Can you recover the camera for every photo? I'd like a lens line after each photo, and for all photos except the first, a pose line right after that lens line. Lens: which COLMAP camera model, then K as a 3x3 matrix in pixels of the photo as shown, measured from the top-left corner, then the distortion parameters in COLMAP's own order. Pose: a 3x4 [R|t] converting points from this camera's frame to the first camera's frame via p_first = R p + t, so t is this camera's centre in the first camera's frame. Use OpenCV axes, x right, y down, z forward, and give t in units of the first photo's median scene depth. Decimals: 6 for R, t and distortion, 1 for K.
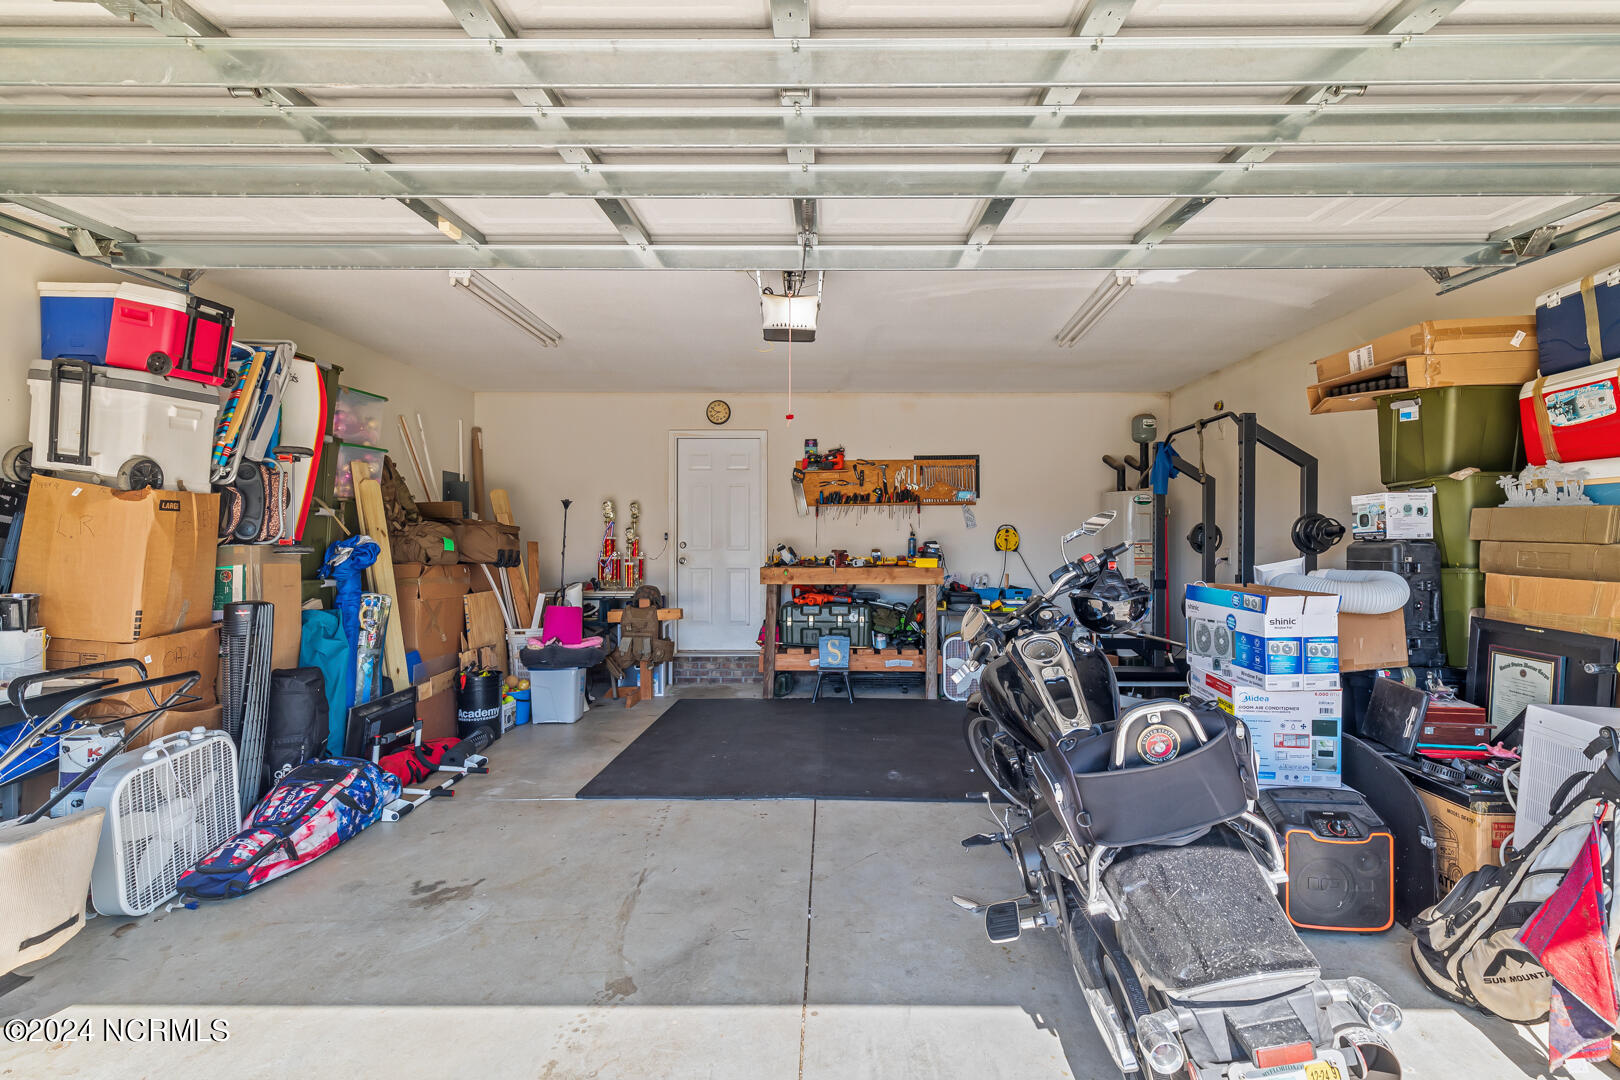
lens RADIAL K [[731.5, 0, 810.5], [0, 731.5, 535.5], [0, 0, 1]] dist [0.005129, -0.000721]
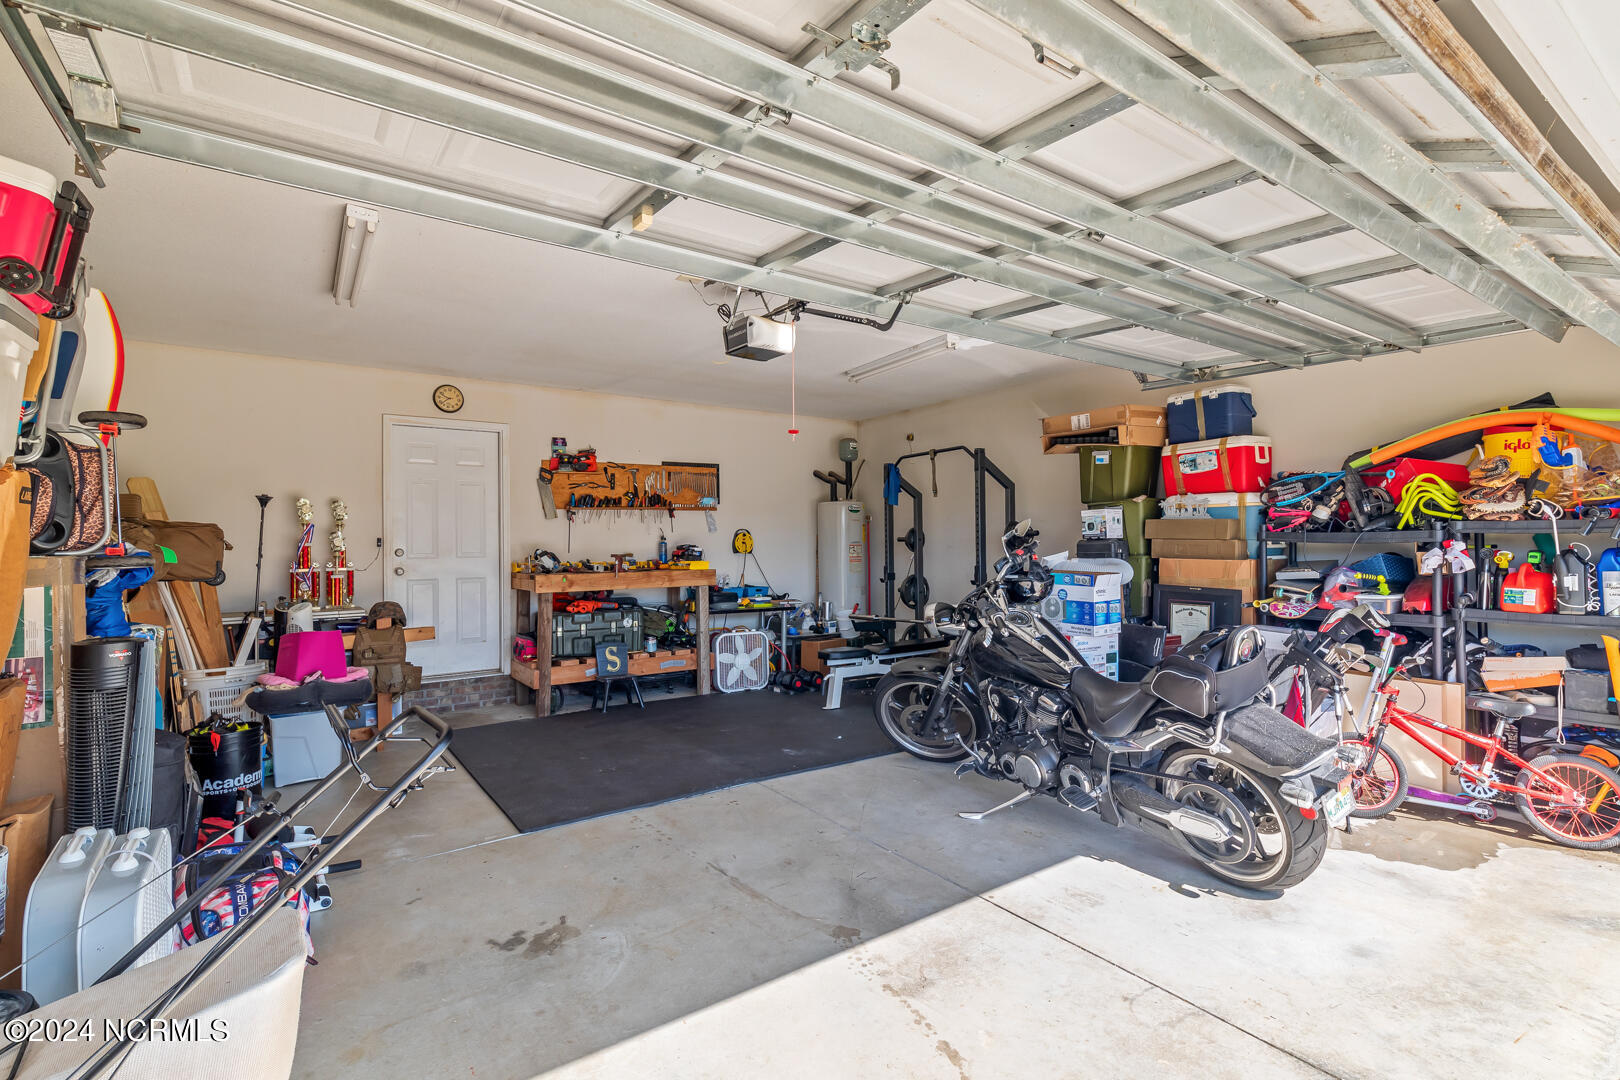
lens RADIAL K [[731.5, 0, 850.3], [0, 731.5, 538.4], [0, 0, 1]] dist [0.005129, -0.000721]
pose [[0.811376, -0.005180, 0.584501, -0.282863], [0.006848, 0.999976, -0.000644, 0.000914], [-0.584484, 0.004525, 0.811393, 0.020712]]
